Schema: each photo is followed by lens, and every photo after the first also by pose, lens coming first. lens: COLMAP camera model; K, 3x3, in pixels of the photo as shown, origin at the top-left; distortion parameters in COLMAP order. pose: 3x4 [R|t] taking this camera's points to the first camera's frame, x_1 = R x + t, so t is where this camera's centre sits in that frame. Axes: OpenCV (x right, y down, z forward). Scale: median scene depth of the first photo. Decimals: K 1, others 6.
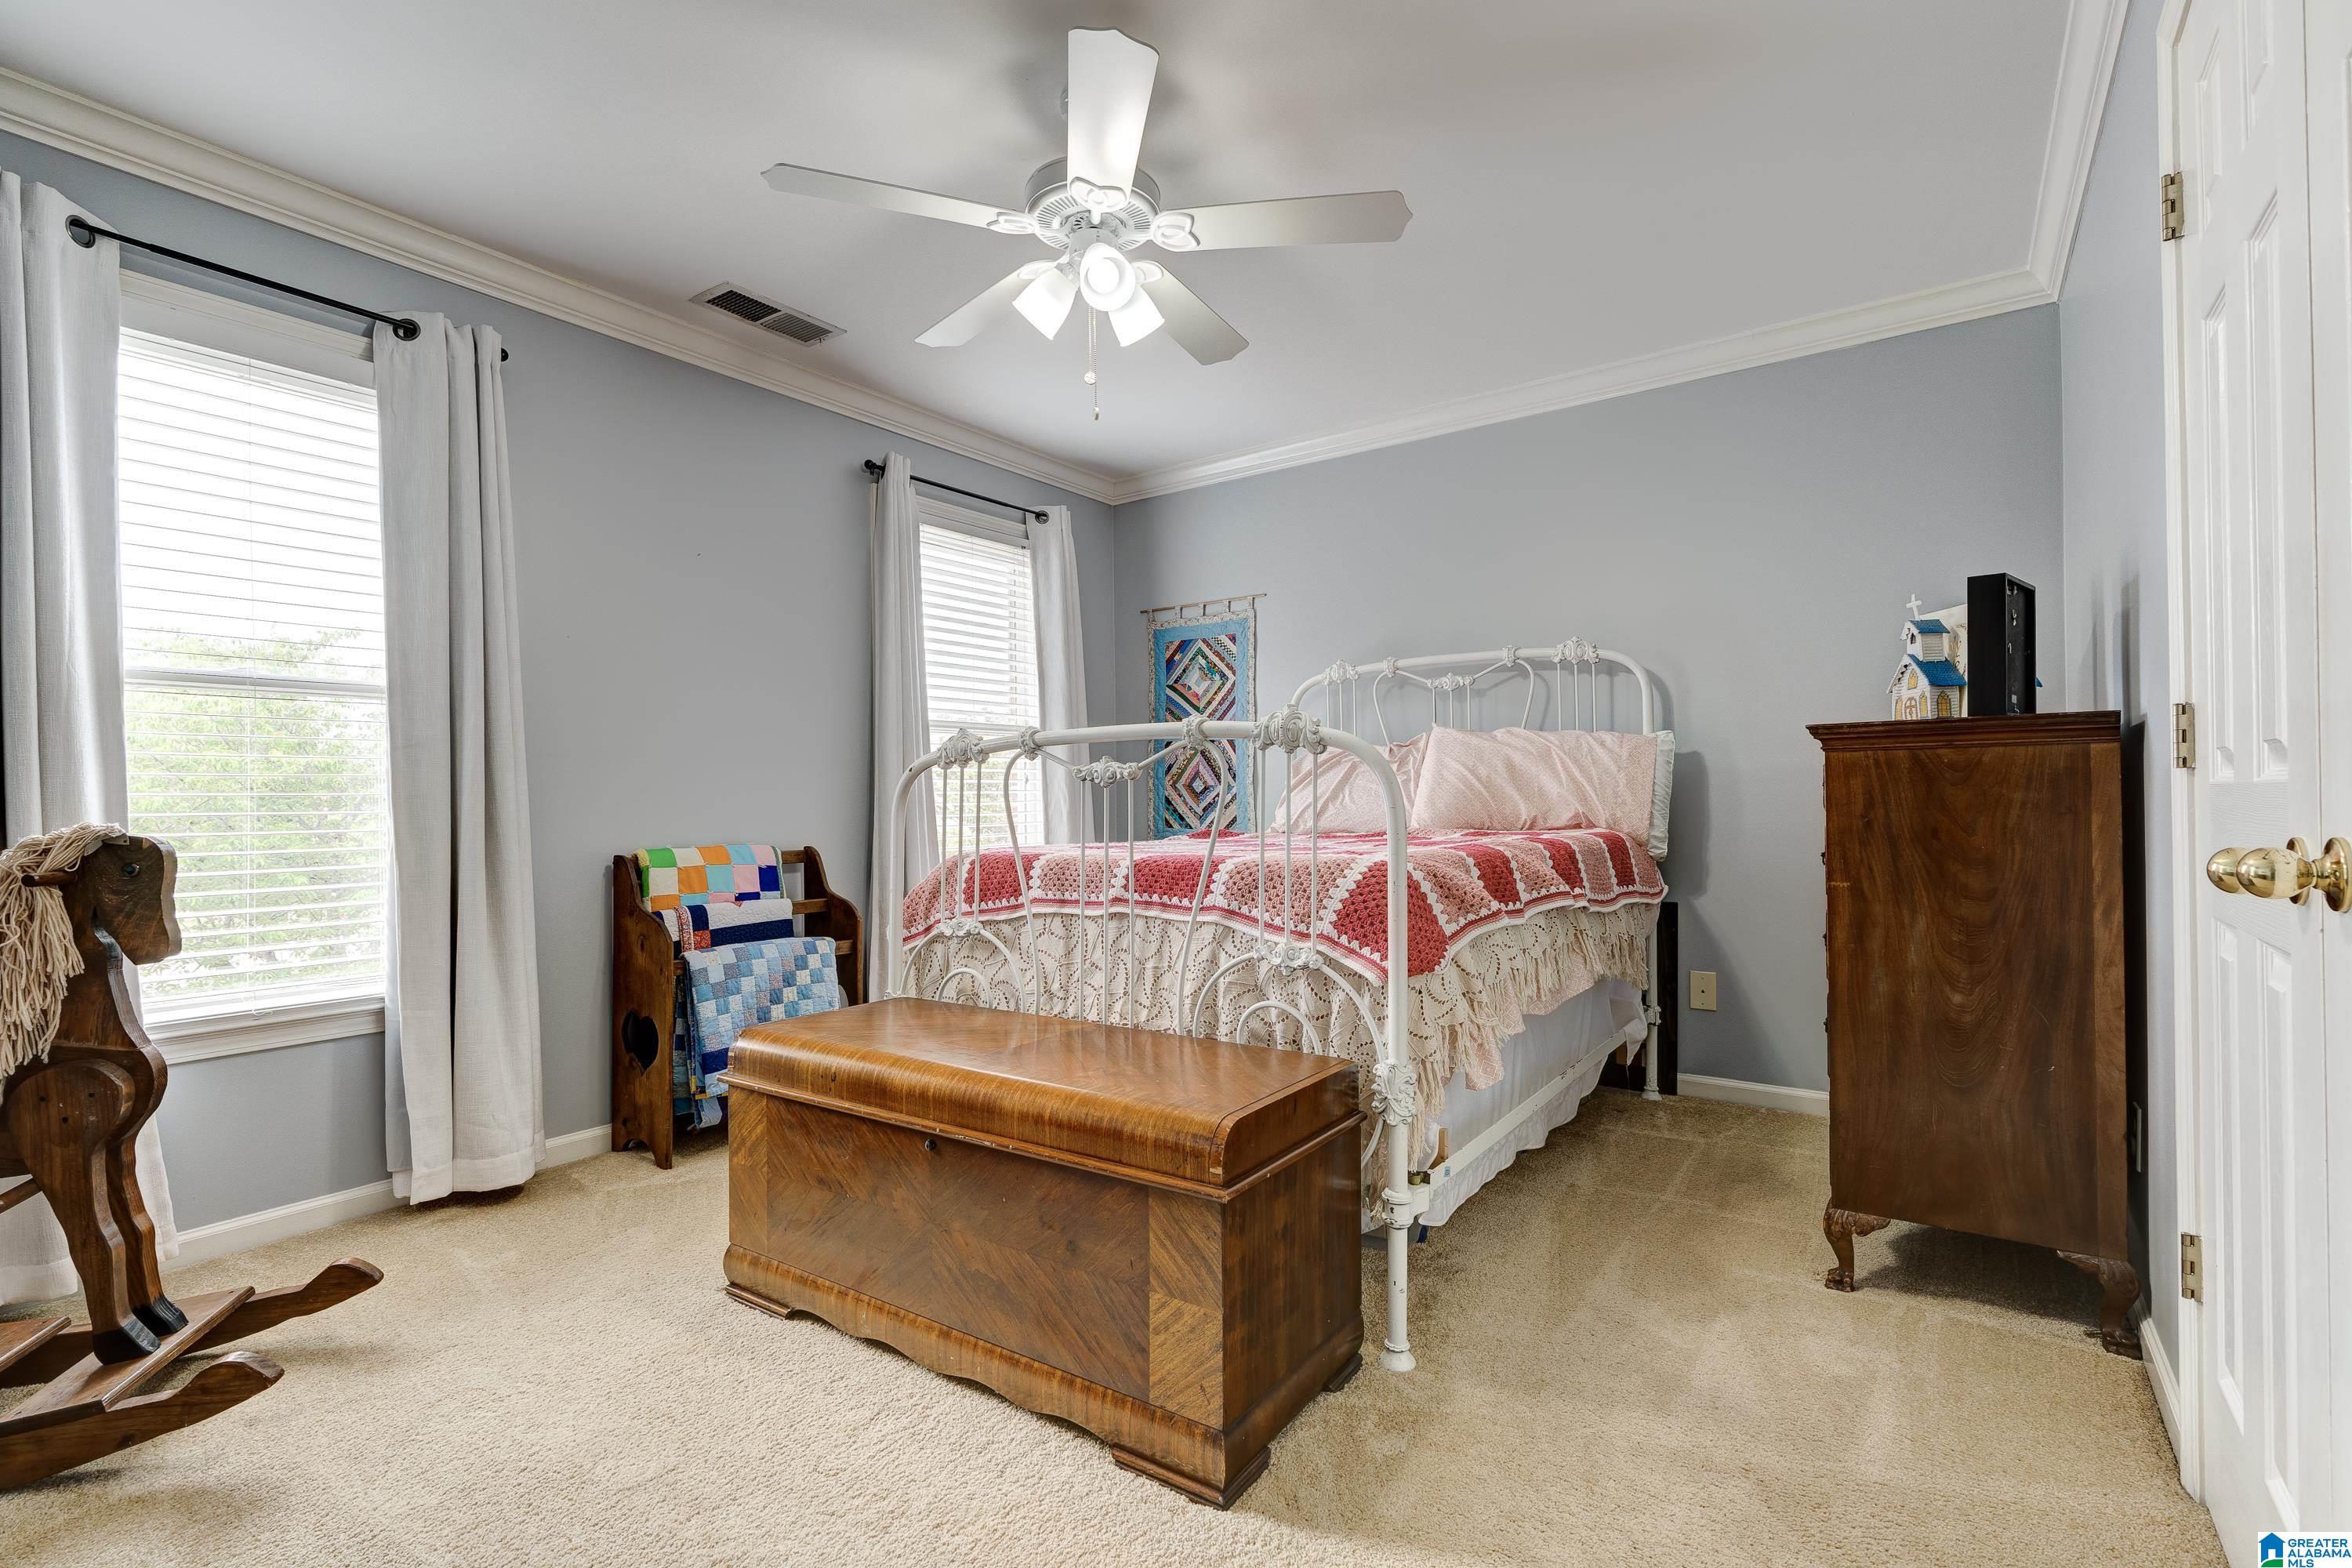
lens RADIAL K [[1075.2, 0, 1163.8], [0, 1075.2, 796.4], [0, 0, 1]] dist [0.000960, 0.000258]
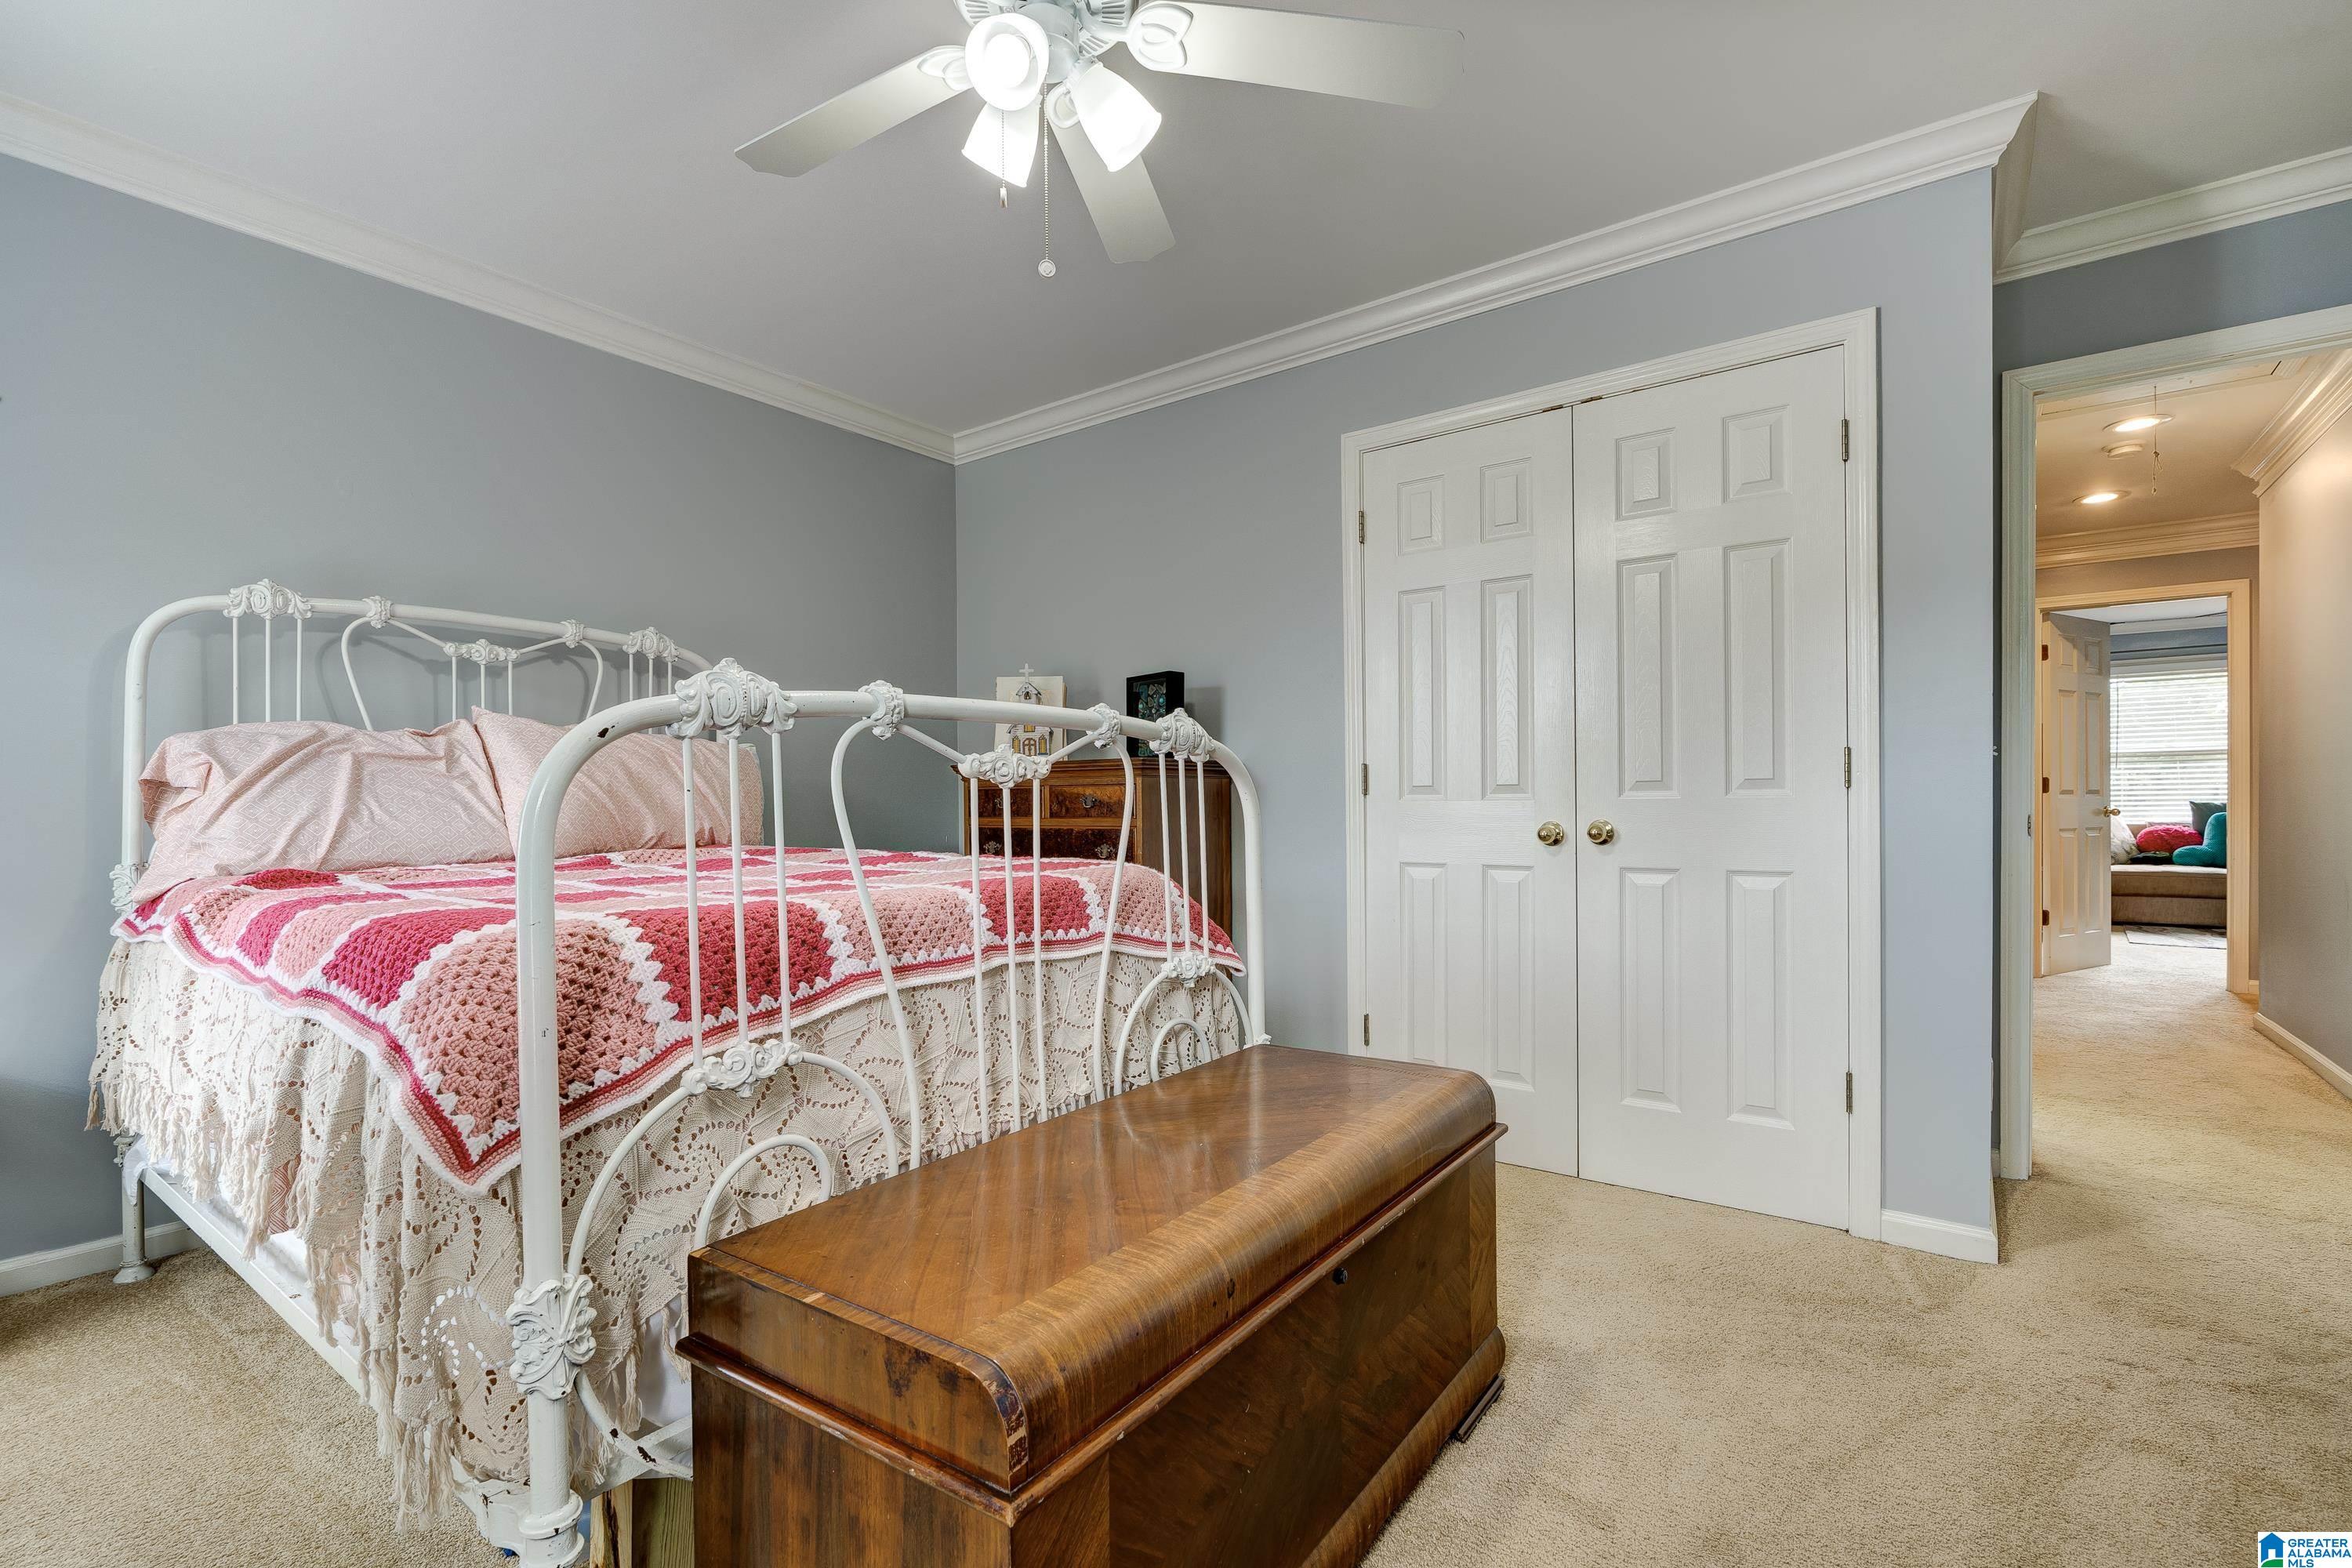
lens RADIAL K [[1075.2, 0, 1161.2], [0, 1075.2, 796.1], [0, 0, 1]] dist [0.000960, 0.000258]
pose [[0.016400, 0.016407, 0.999731, -0.491348], [0.007492, 0.999835, -0.016531, 0.006438], [-0.999837, 0.007761, 0.016275, 0.582329]]
